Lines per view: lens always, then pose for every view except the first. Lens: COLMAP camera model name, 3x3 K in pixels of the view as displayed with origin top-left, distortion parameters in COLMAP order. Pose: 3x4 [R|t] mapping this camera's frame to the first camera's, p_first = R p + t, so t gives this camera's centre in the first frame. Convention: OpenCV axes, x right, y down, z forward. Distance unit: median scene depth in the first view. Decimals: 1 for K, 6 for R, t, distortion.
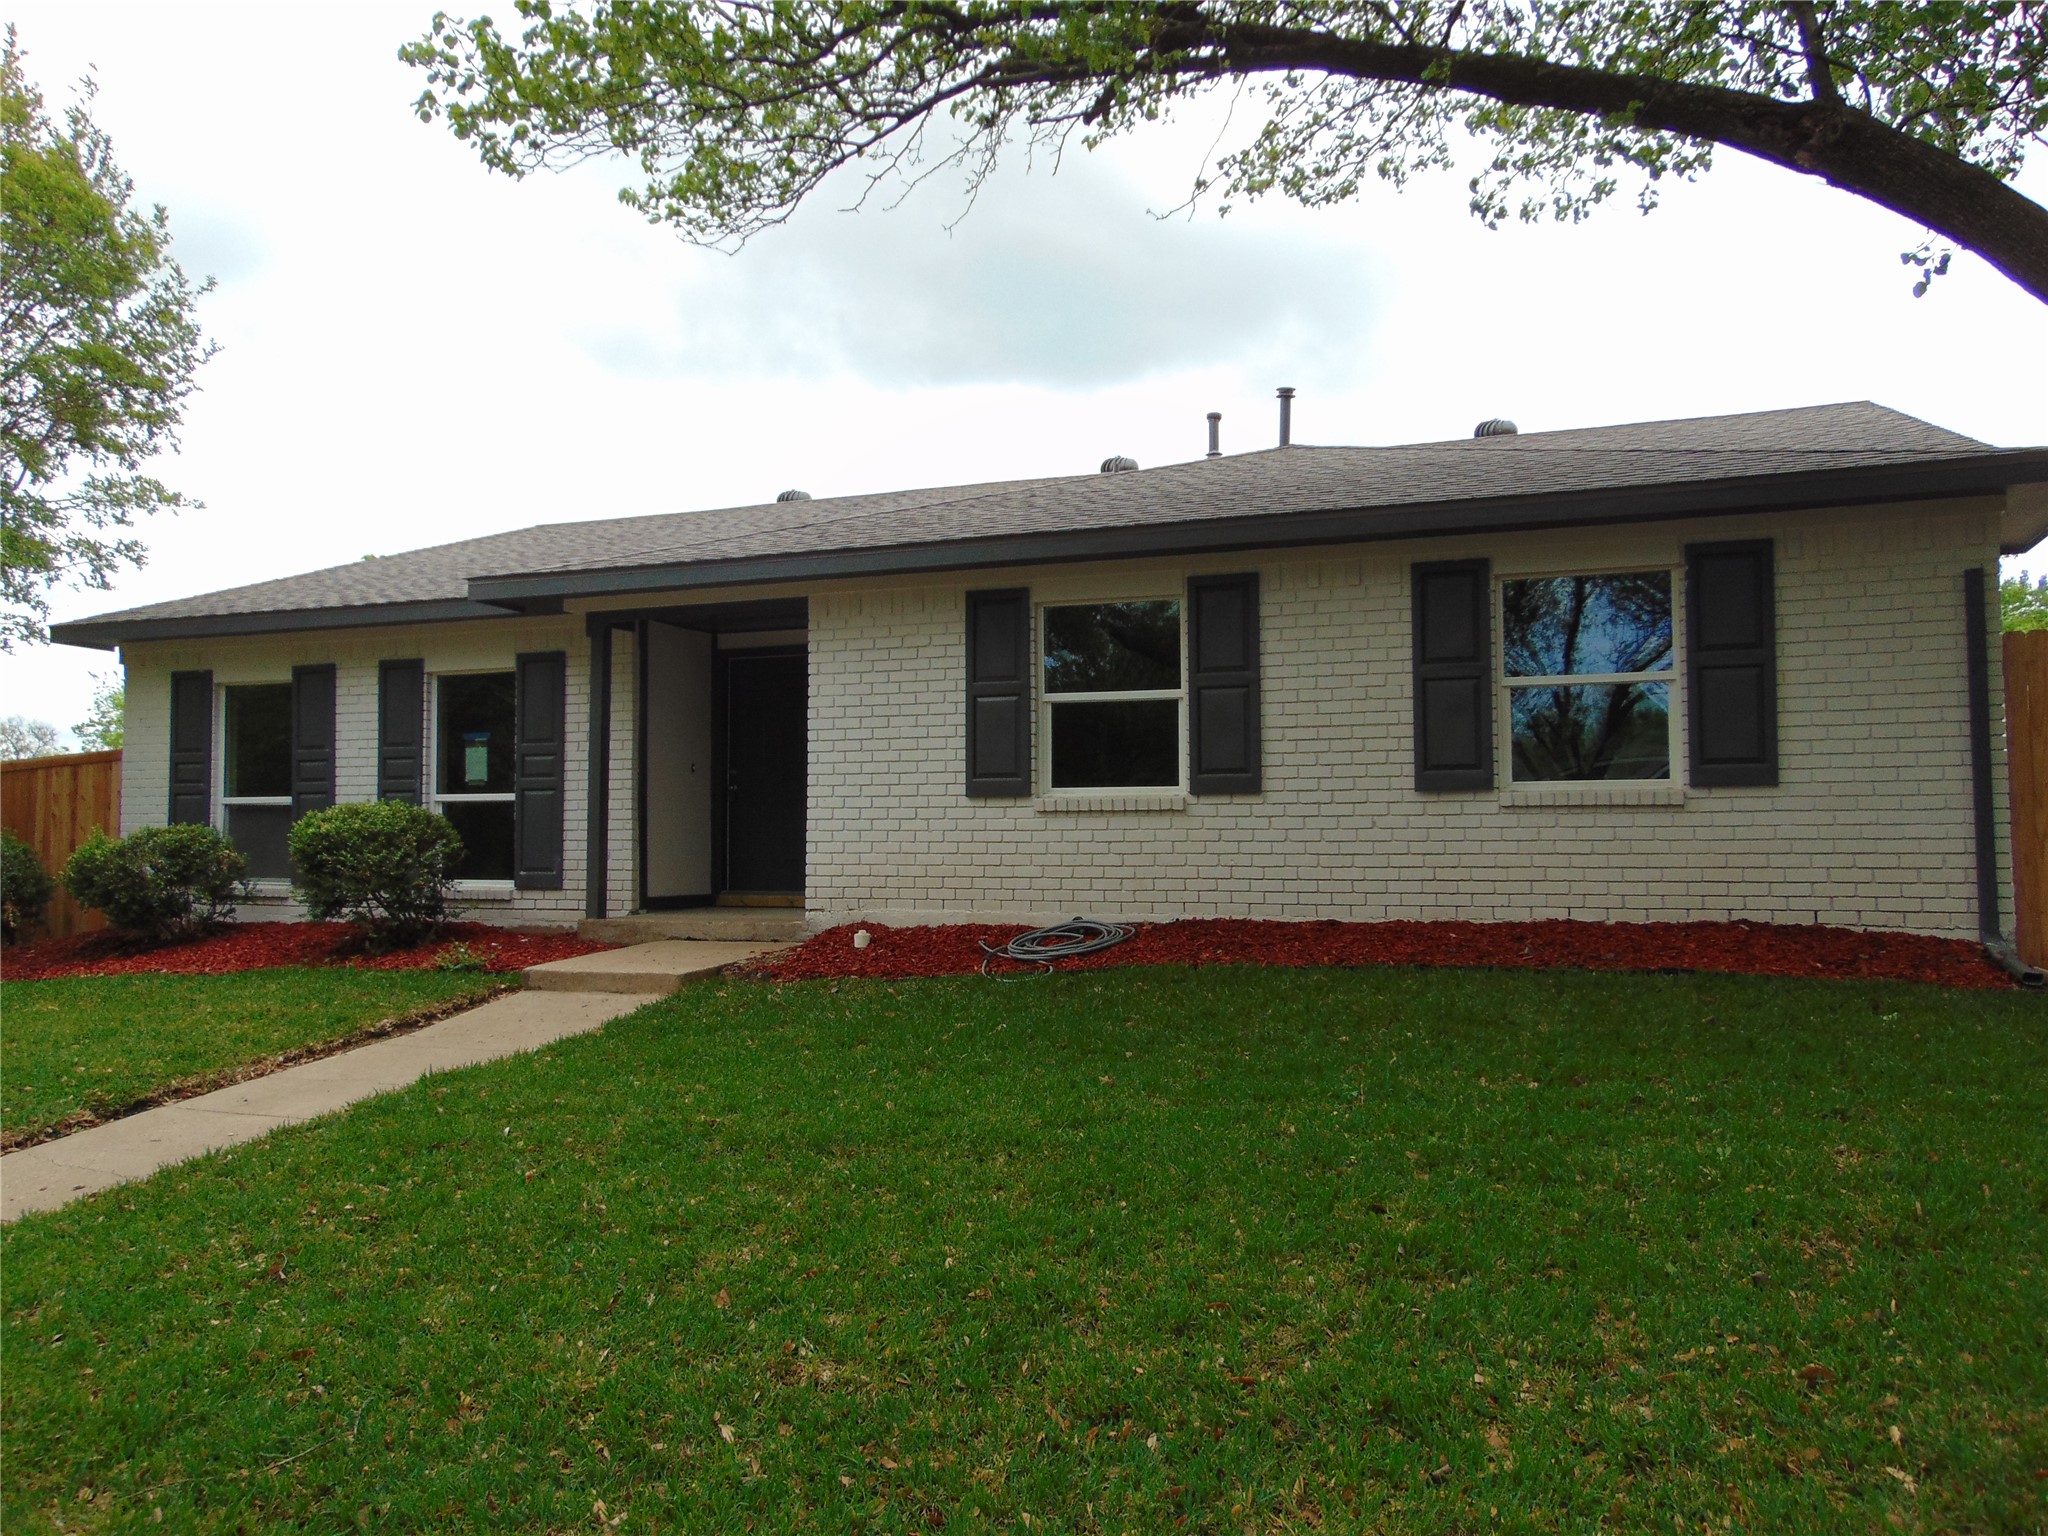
lens RADIAL K [[1550.4, 0, 1022.1], [0, 1550.4, 771.2], [0, 0, 1]] dist [-0.037030, 0.093712]
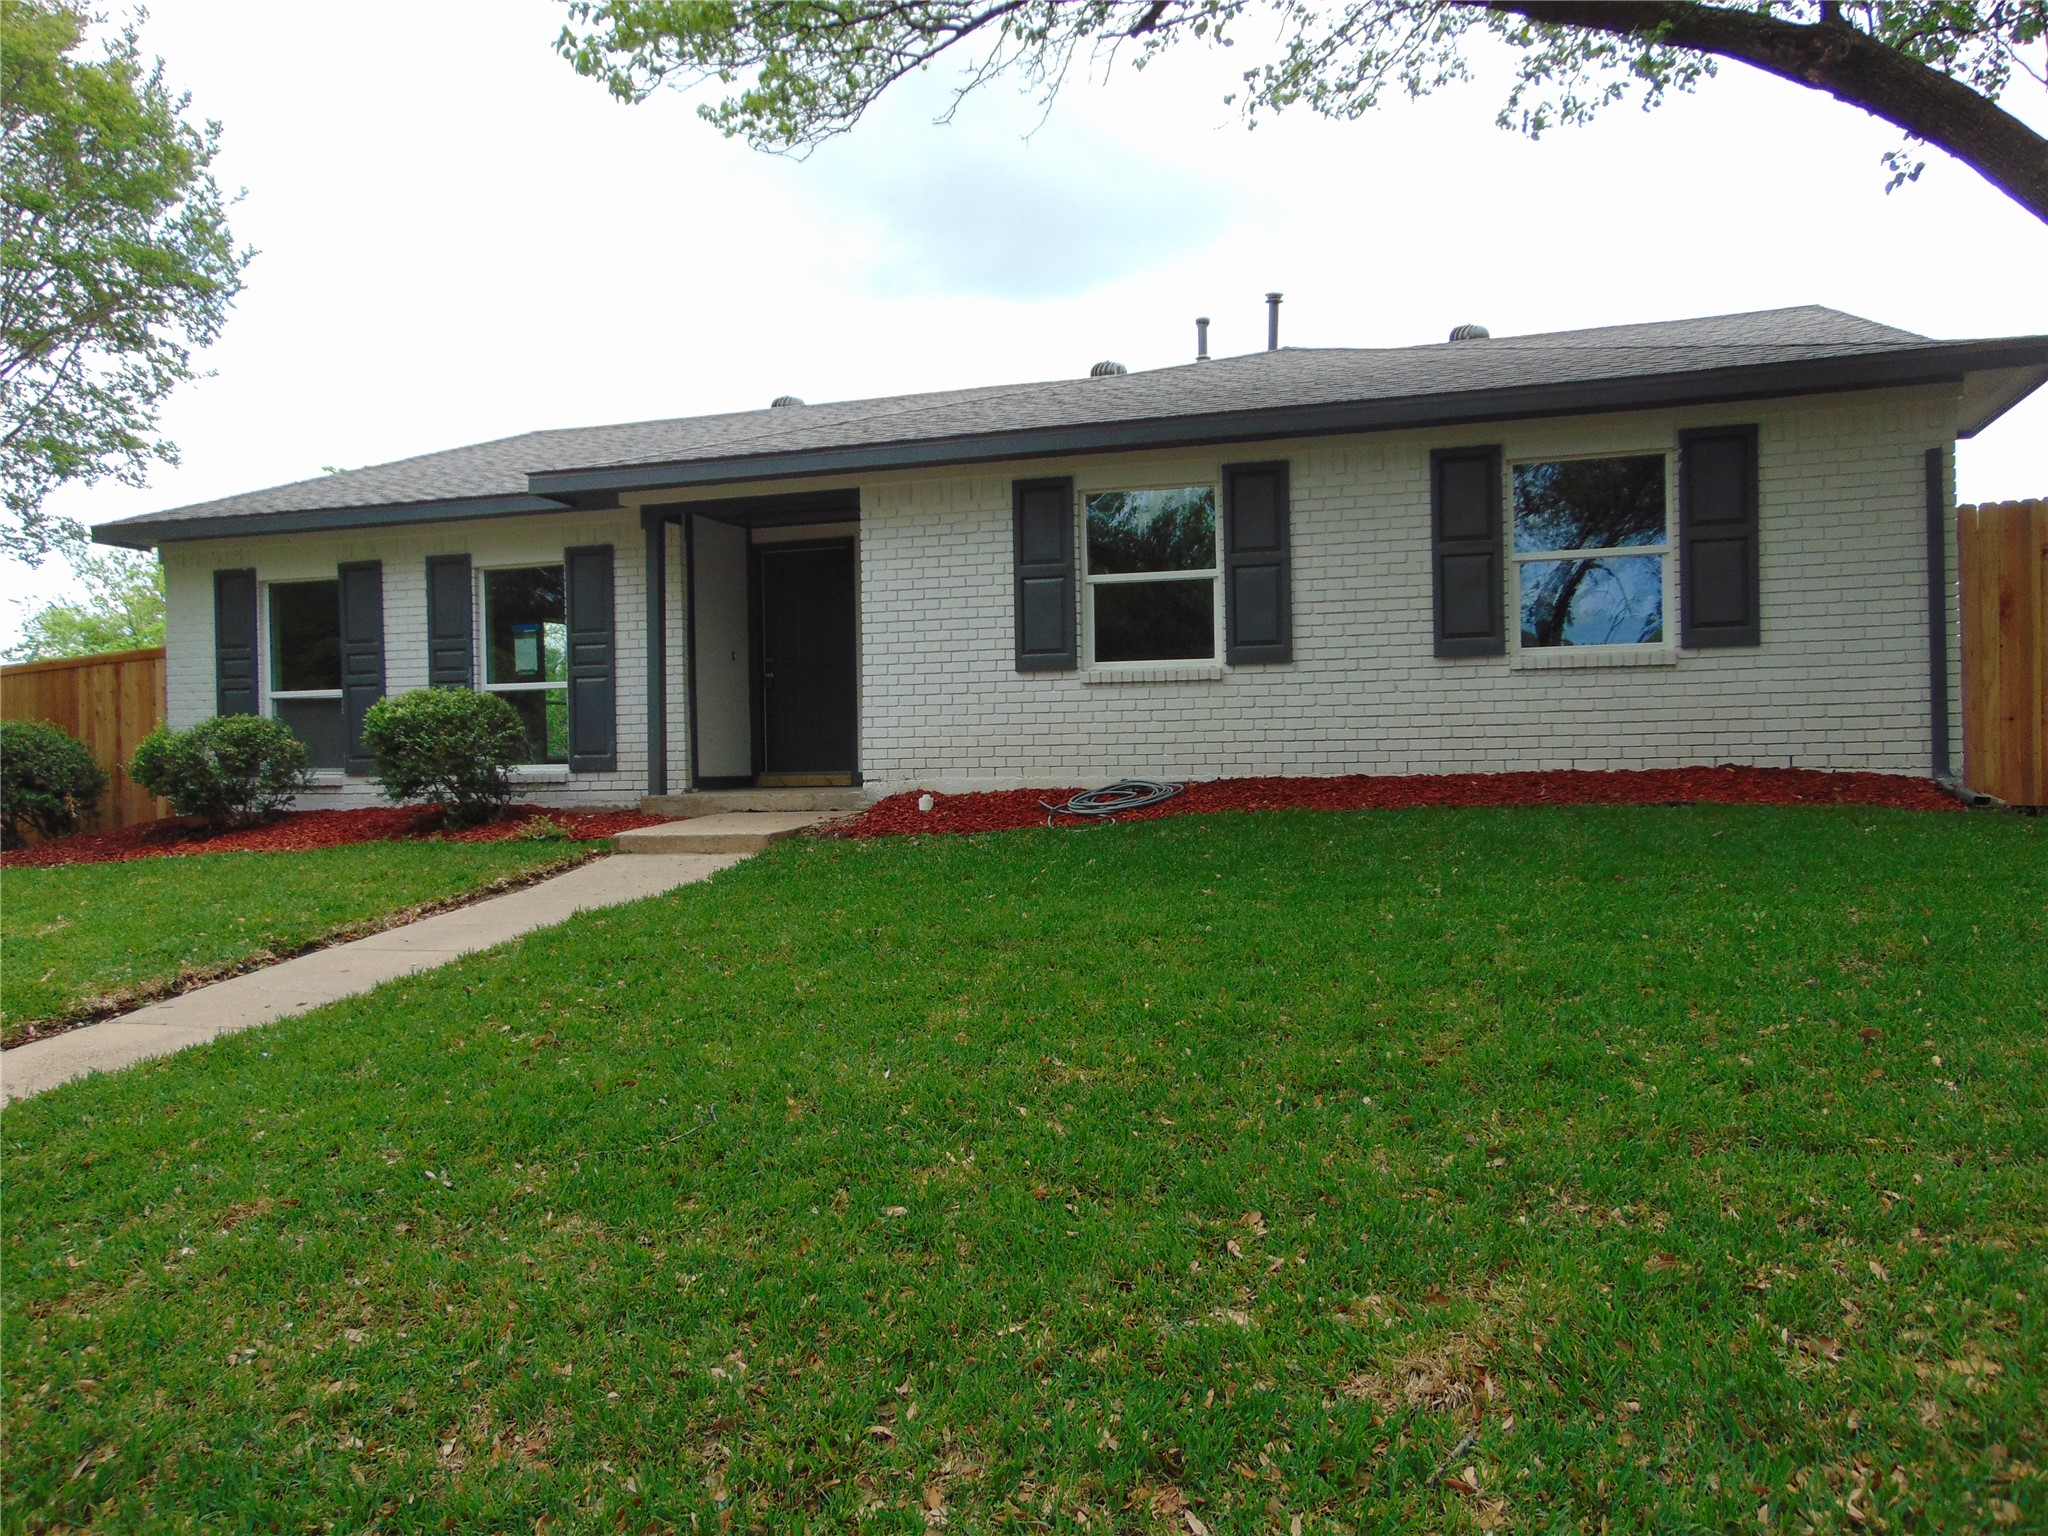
lens RADIAL K [[1552.3, 0, 1024.5], [0, 1552.3, 765.3], [0, 0, 1]] dist [-0.044389, 0.117108]
pose [[0.998652, -0.014667, 0.049792, -0.087187], [0.012264, 0.998760, 0.048240, 0.030290], [-0.050438, -0.047564, 0.997594, -0.085260]]
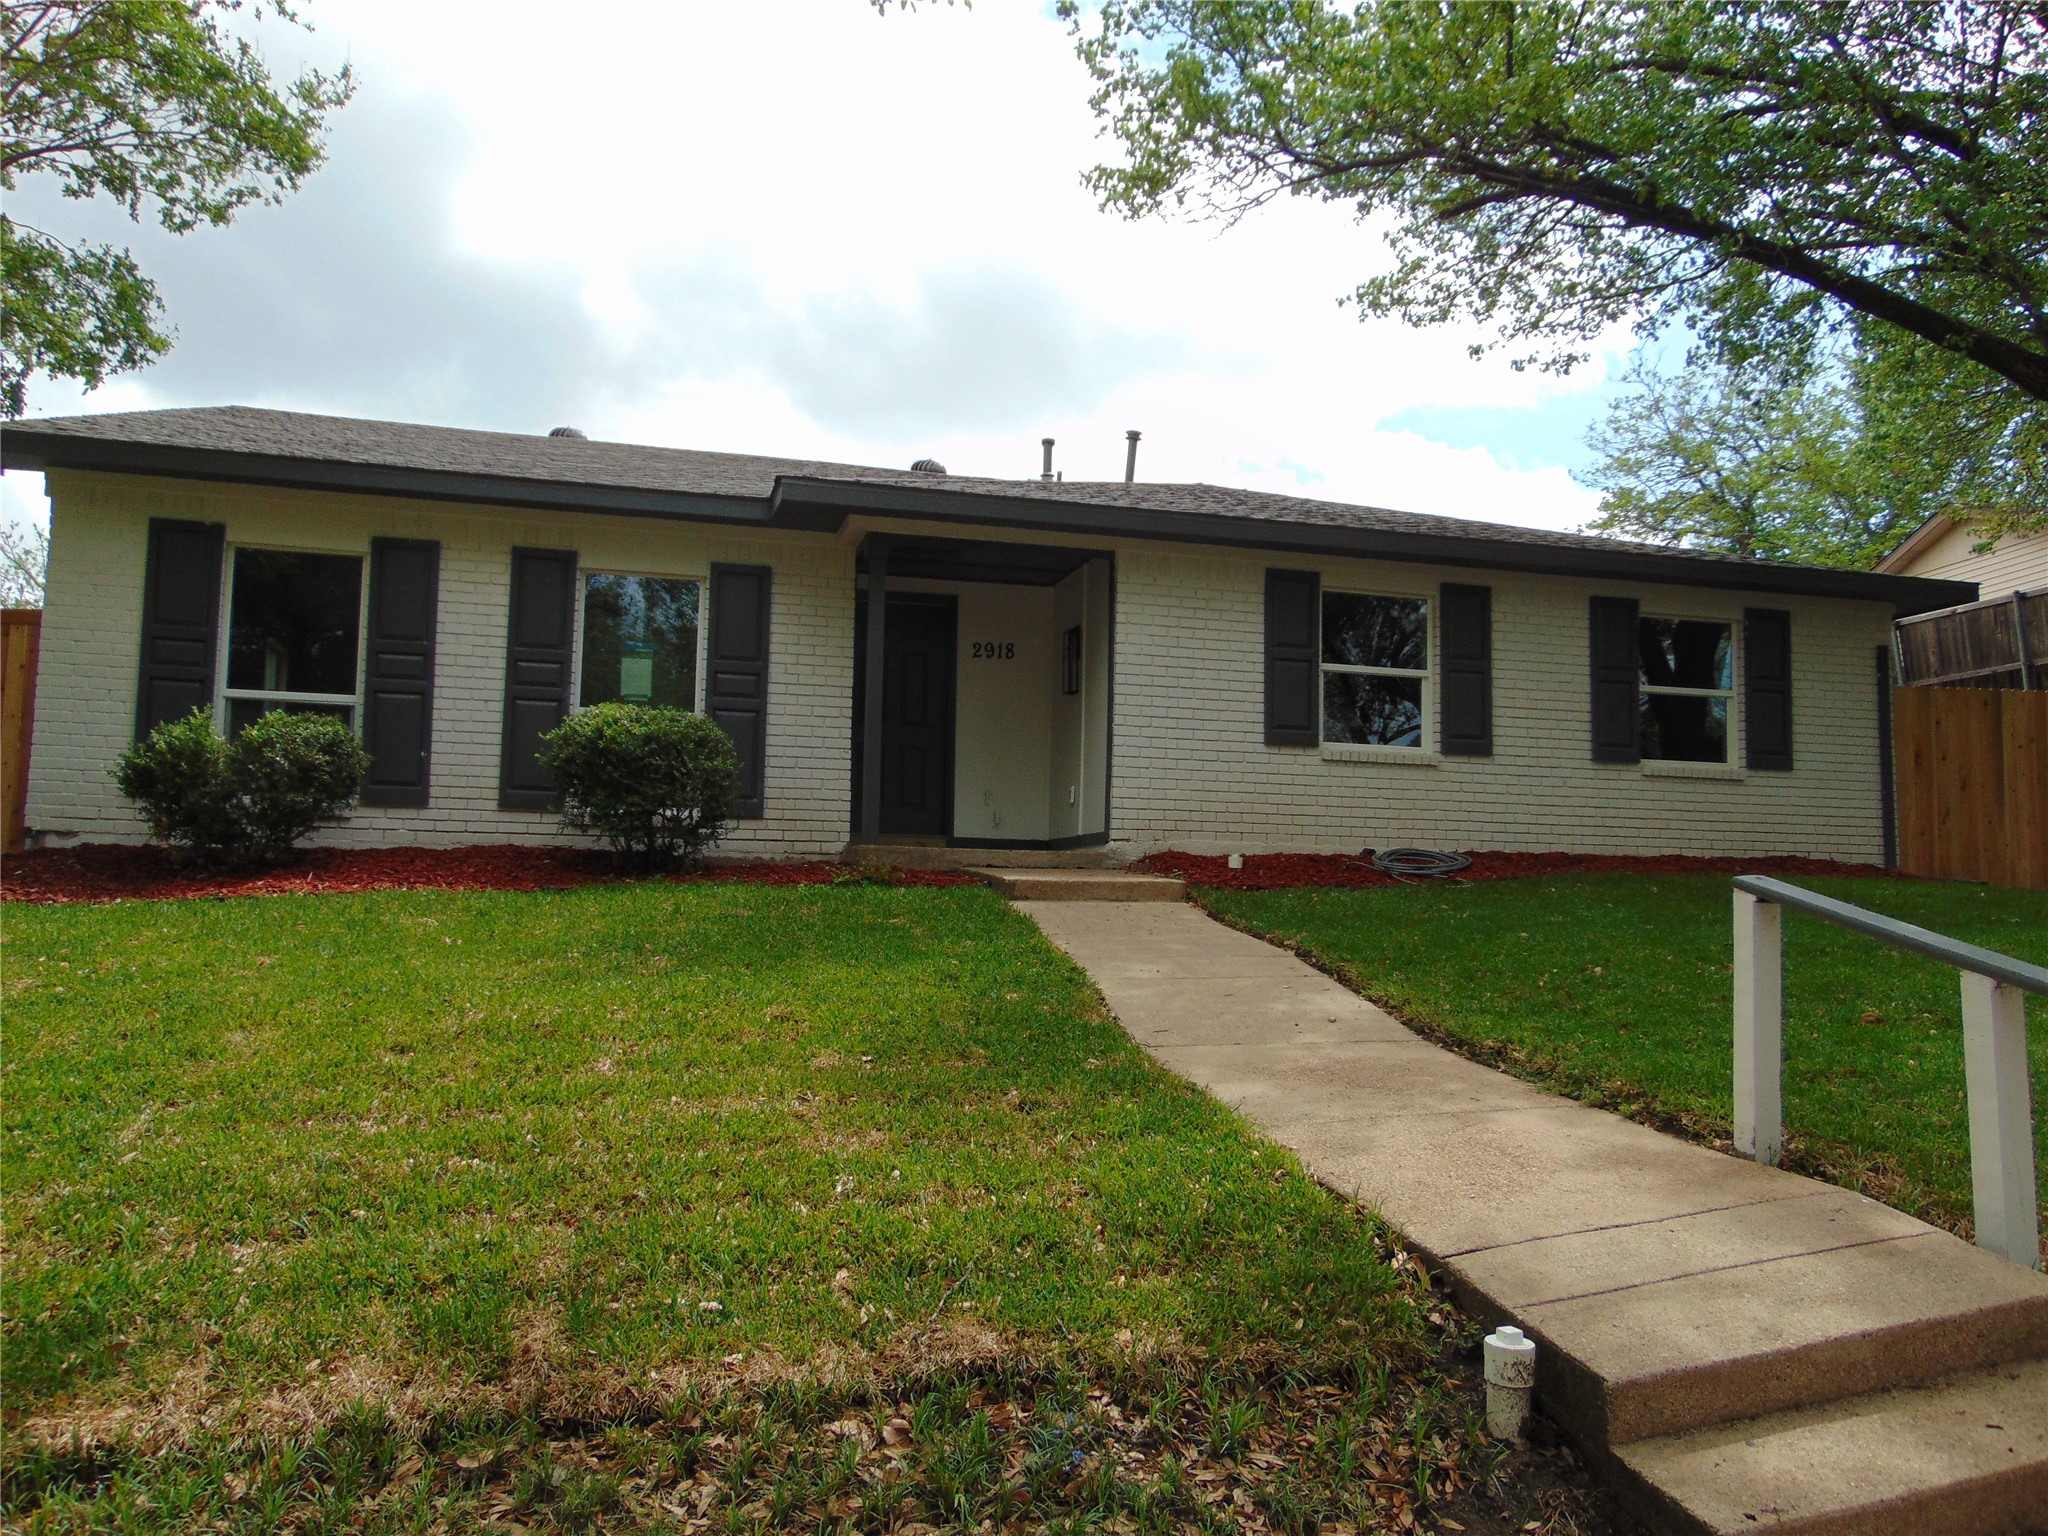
lens RADIAL K [[1550.4, 0, 1022.1], [0, 1550.4, 771.2], [0, 0, 1]] dist [-0.037030, 0.093712]
pose [[0.802991, 0.067656, 0.592139, -0.888334], [-0.049342, 0.997672, -0.047078, 0.102588], [-0.593946, 0.008585, 0.804459, 0.183200]]
